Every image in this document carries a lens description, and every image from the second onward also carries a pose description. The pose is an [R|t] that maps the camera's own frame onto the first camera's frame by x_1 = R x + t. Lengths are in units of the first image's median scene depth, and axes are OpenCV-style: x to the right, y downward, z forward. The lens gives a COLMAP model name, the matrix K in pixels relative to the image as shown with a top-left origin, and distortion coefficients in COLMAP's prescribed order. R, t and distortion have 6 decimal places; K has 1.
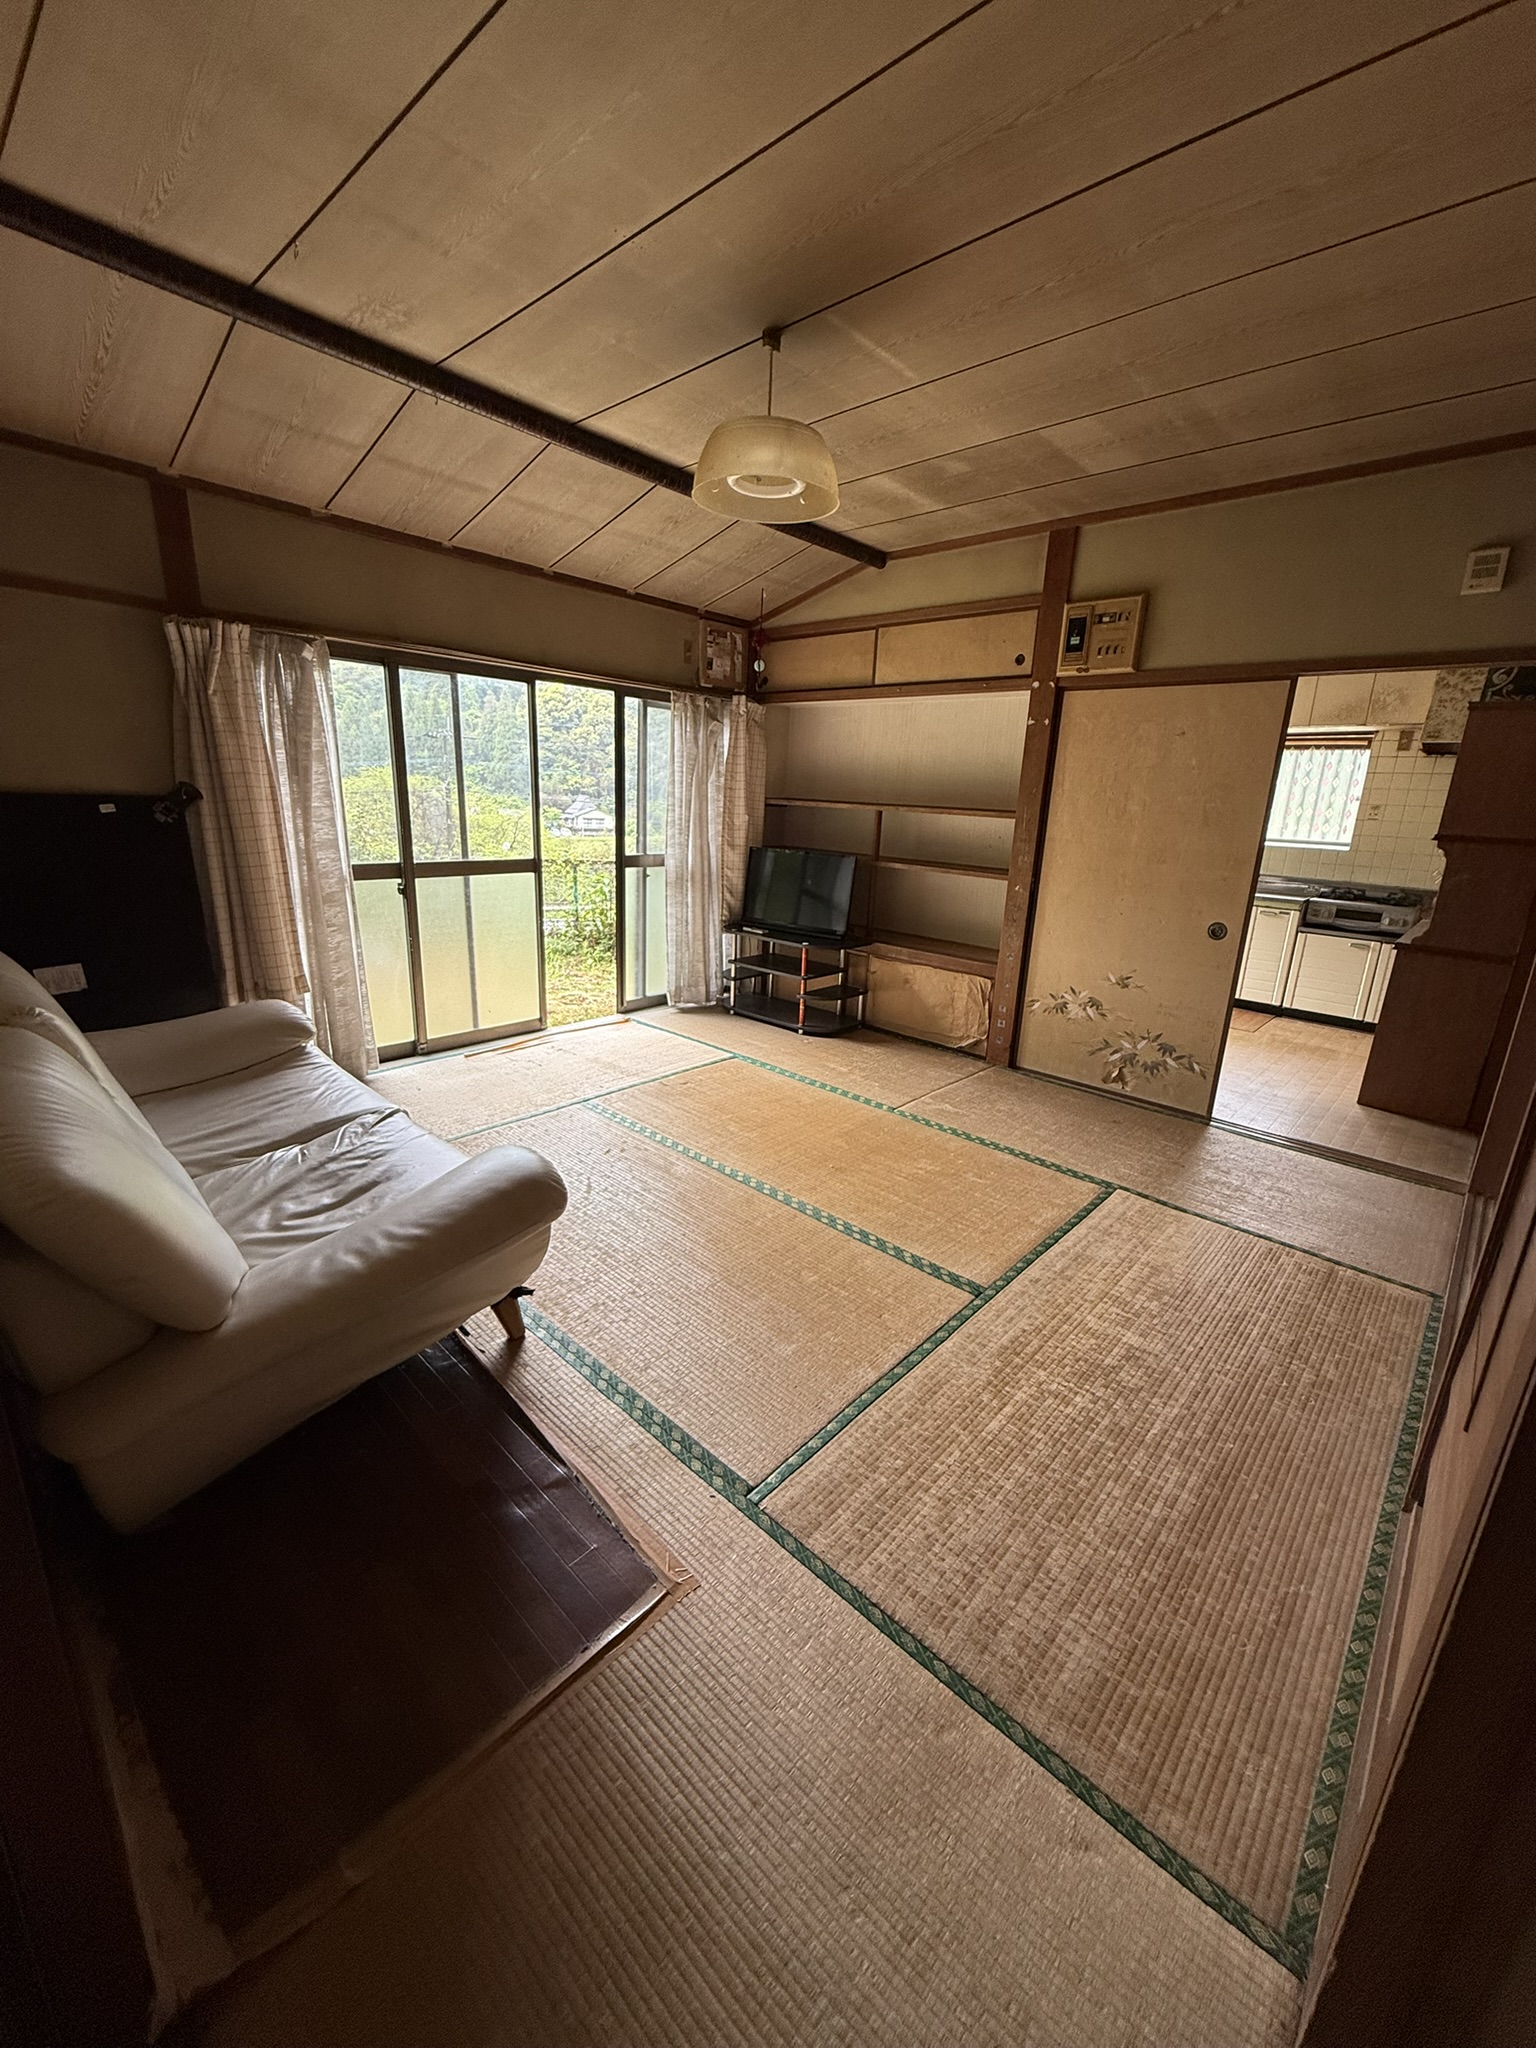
lens RADIAL K [[806.2, 0, 759.9], [0, 806.2, 1022.4], [0, 0, 1]] dist [-0.000143, 0.000051]
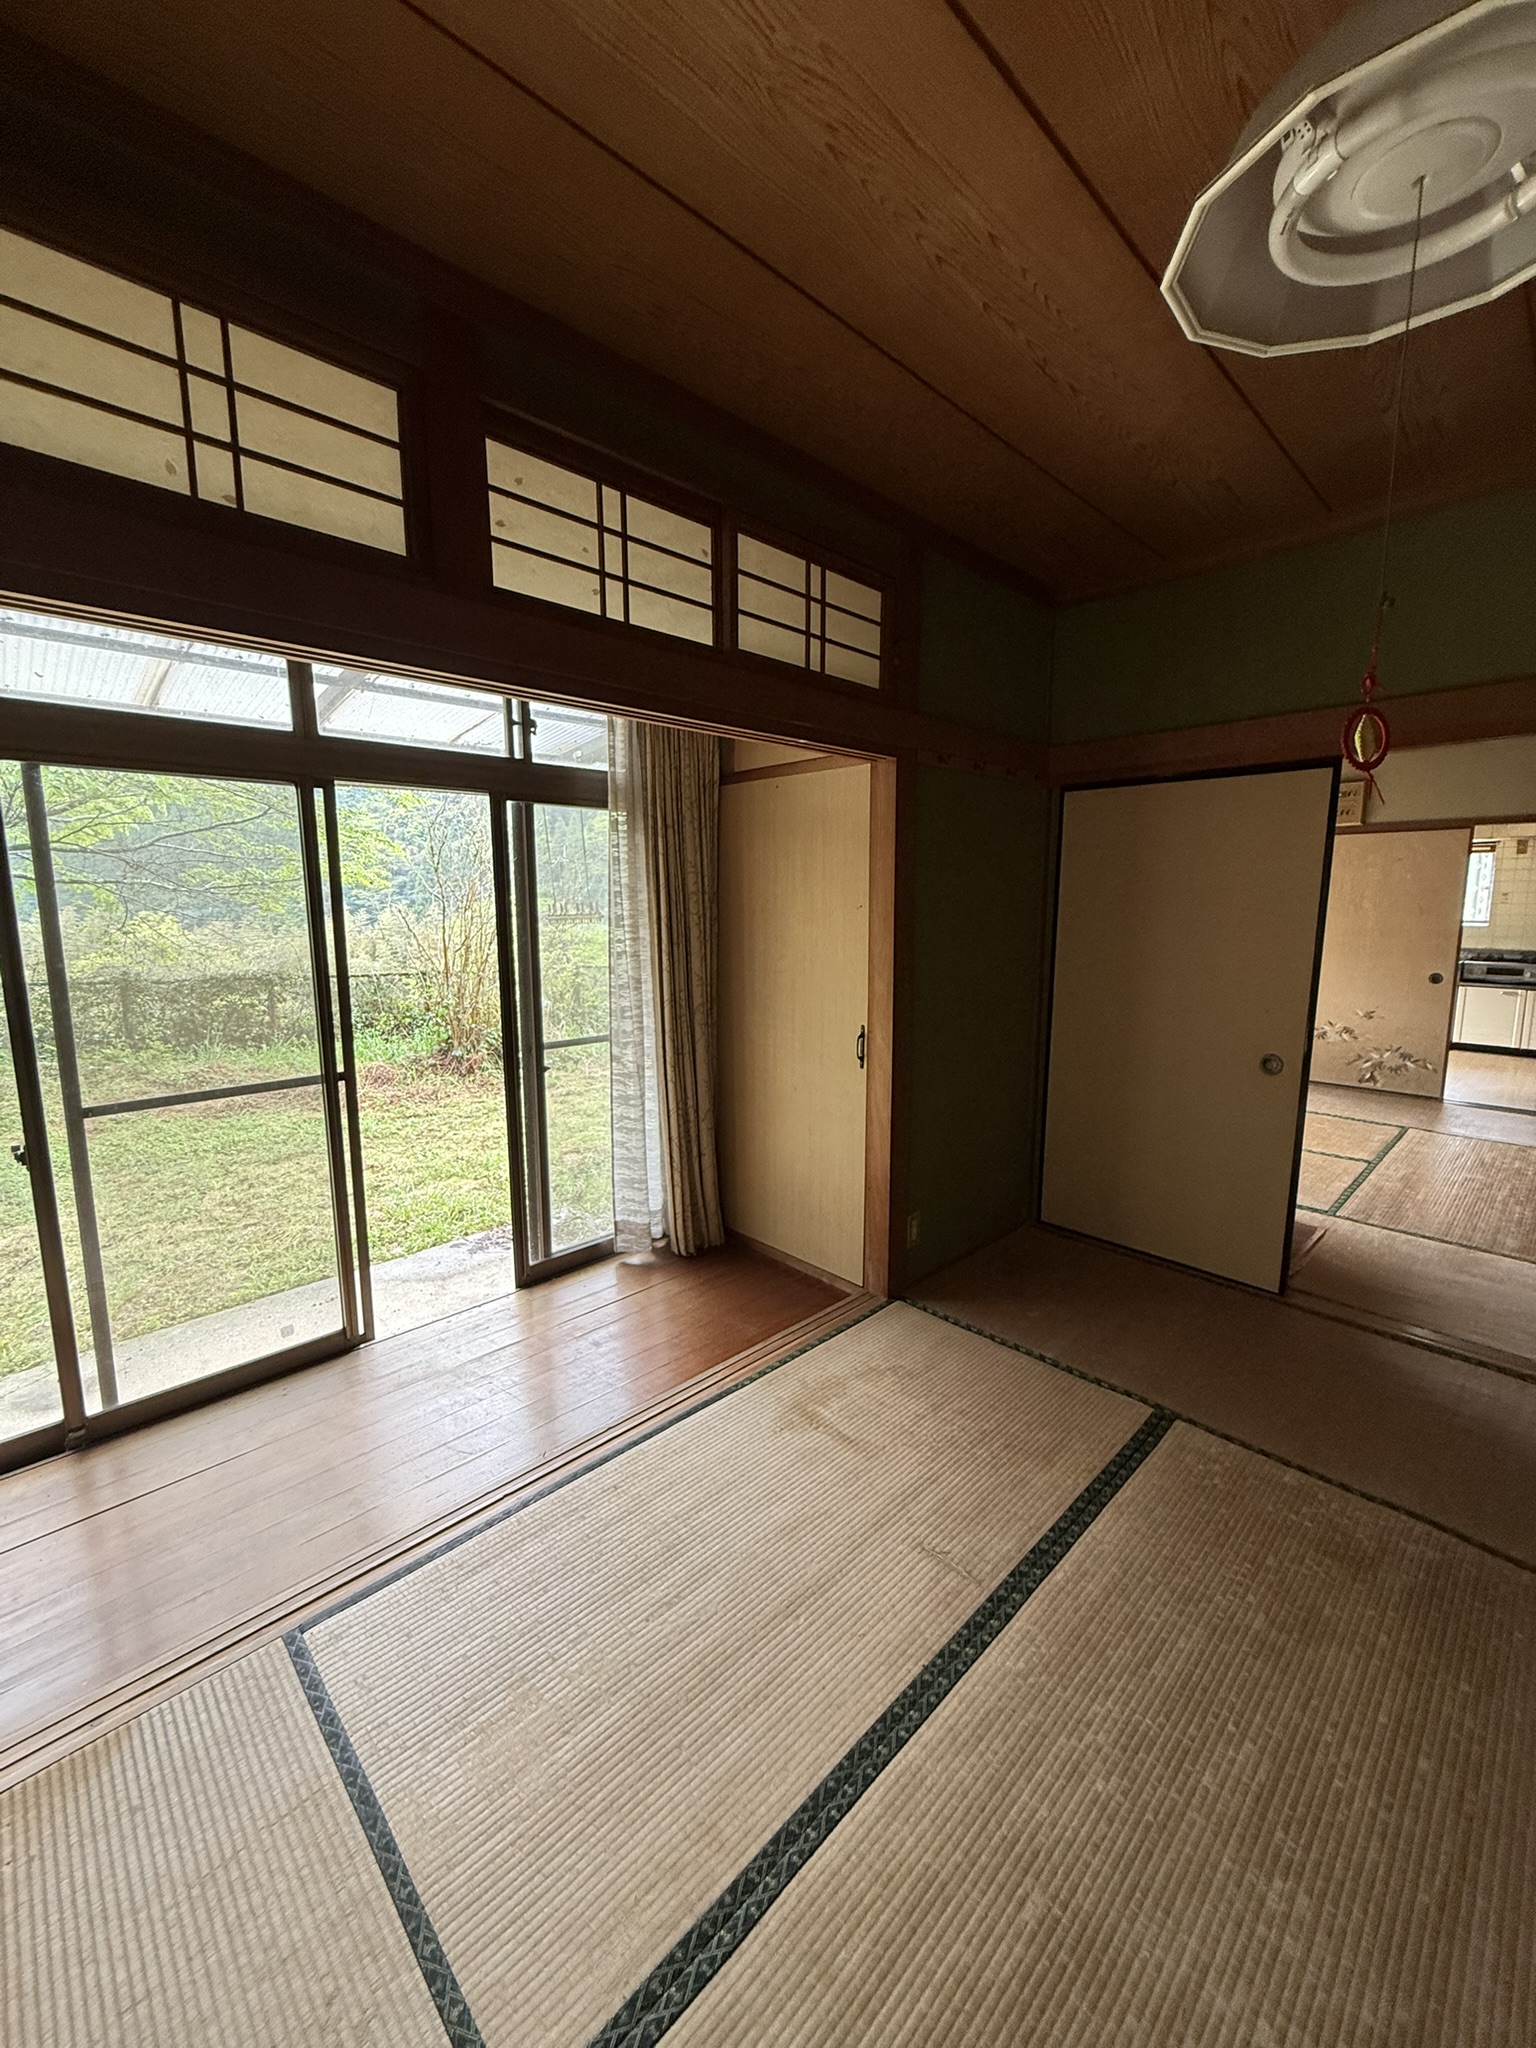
lens RADIAL K [[806.2, 0, 766.2], [0, 806.2, 1021.3], [0, 0, 1]] dist [-0.000143, 0.000051]
pose [[0.997535, -0.036032, -0.060209, -0.622295], [0.028320, 0.991834, -0.124348, 0.123603], [0.064198, 0.122337, 0.990410, -0.616879]]
